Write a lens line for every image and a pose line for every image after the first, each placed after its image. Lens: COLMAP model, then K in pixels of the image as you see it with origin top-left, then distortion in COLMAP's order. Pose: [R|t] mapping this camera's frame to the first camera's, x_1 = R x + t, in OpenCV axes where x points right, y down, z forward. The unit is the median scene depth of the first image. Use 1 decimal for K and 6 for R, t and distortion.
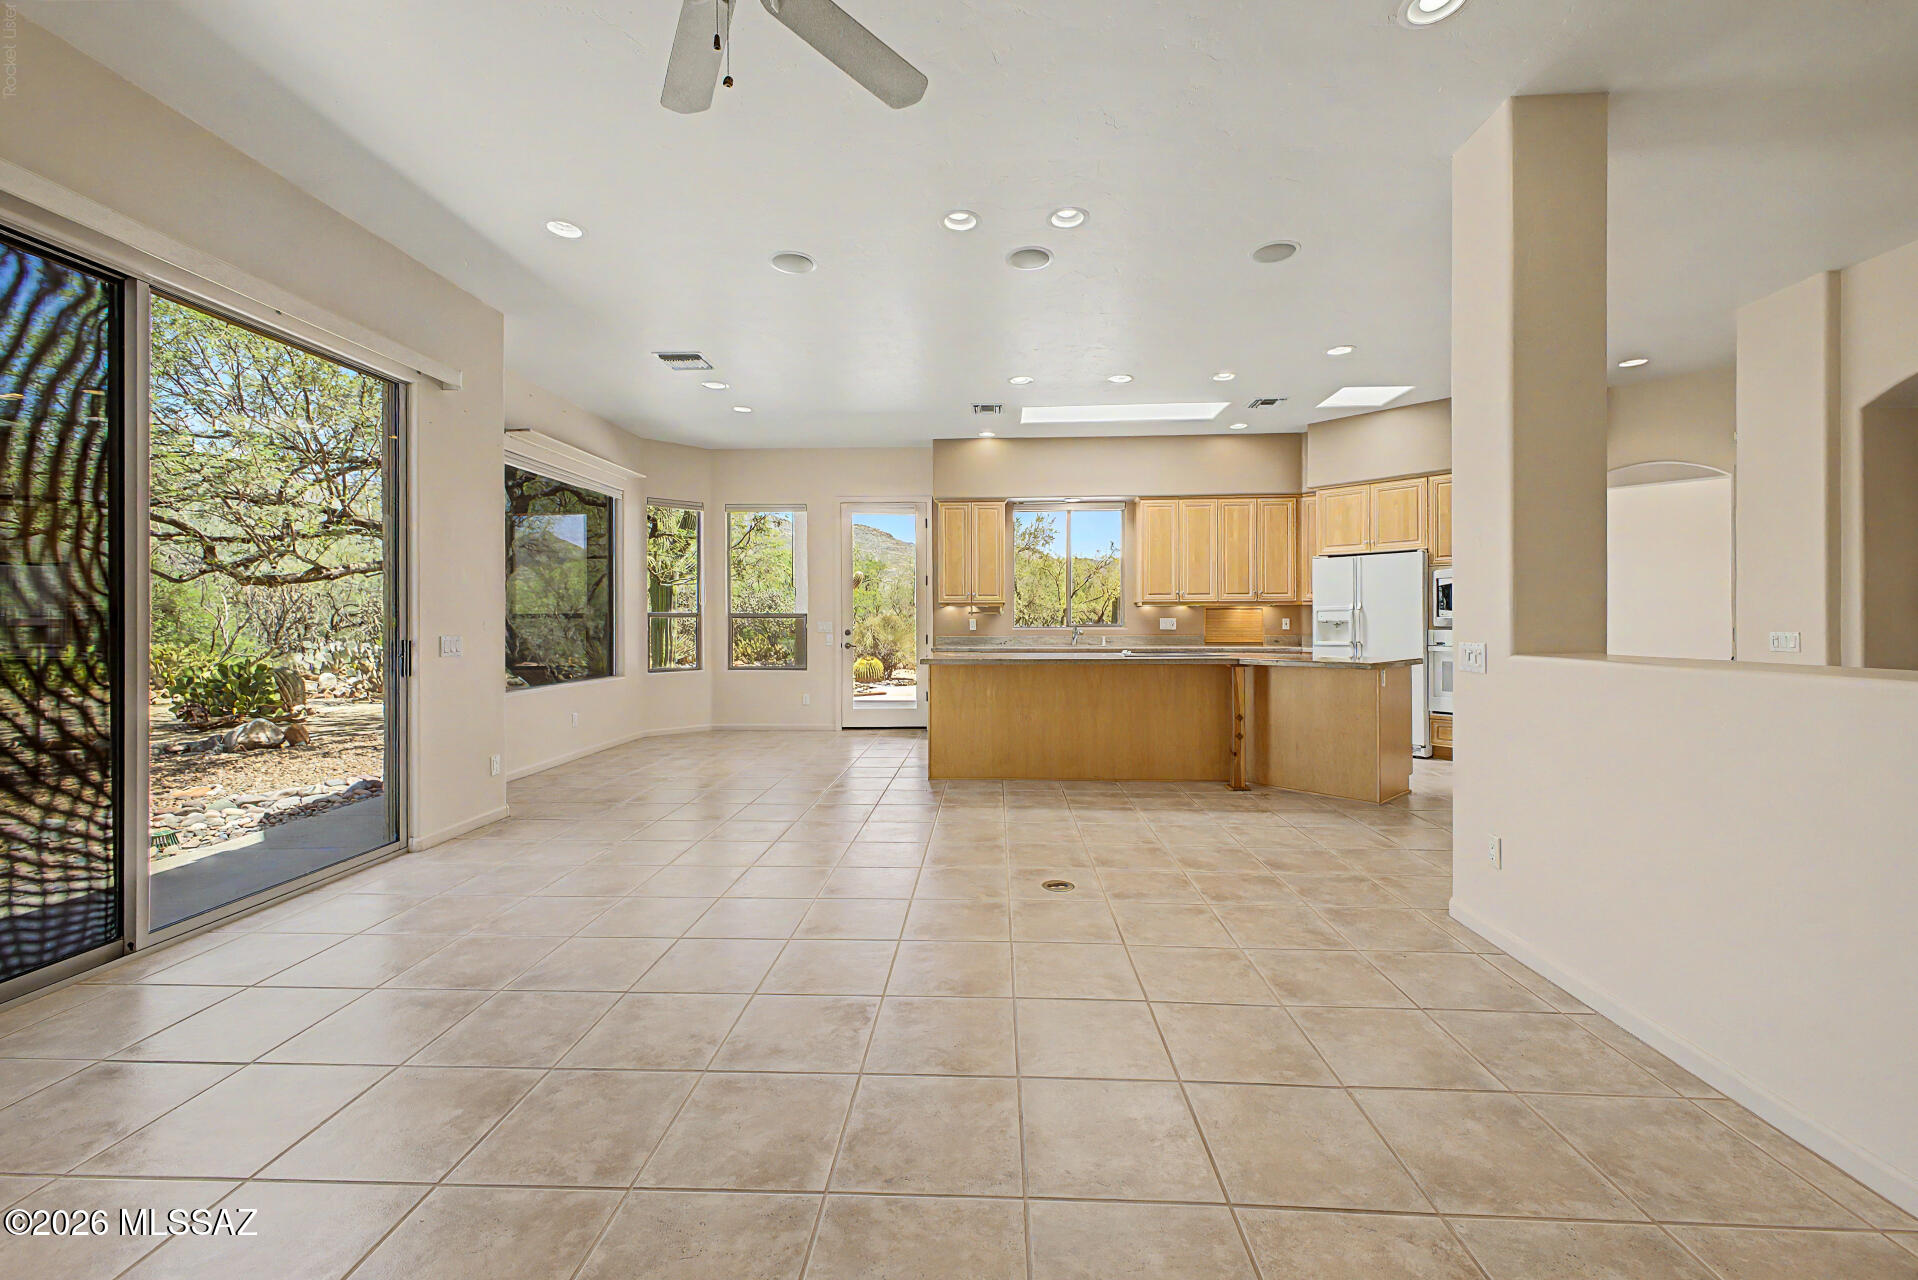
lens RADIAL K [[757.8, 0, 960.9], [0, 757.8, 625.6], [0, 0, 1]] dist [0.012570, 0.000003]
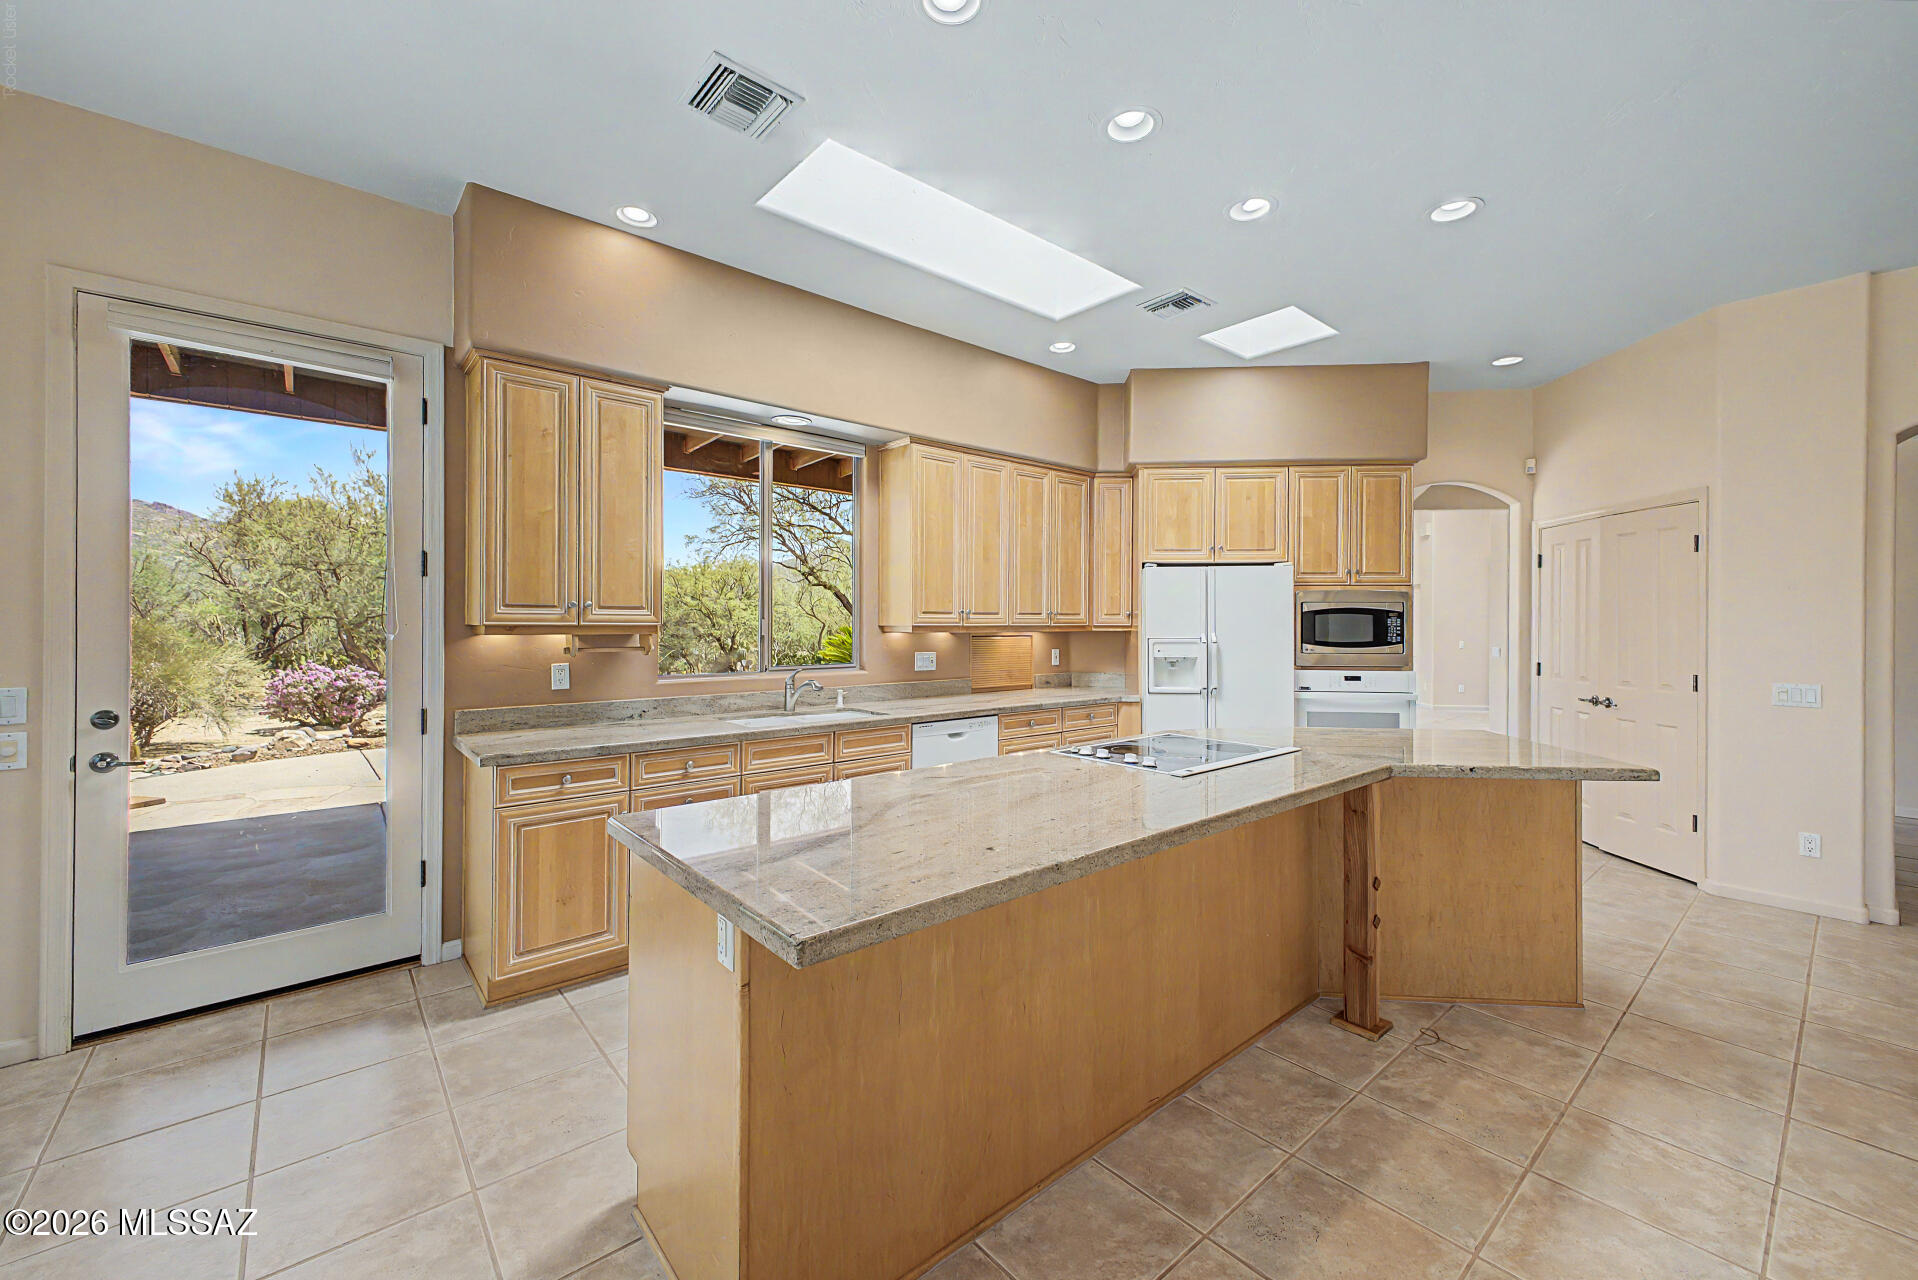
lens RADIAL K [[757.8, 0, 960.9], [0, 757.8, 625.6], [0, 0, 1]] dist [0.012570, 0.000003]
pose [[0.731699, 0.004770, 0.681612, -0.118500], [-0.002093, 0.999987, -0.004750, -0.030060], [-0.681625, 0.002049, 0.731699, 0.588596]]
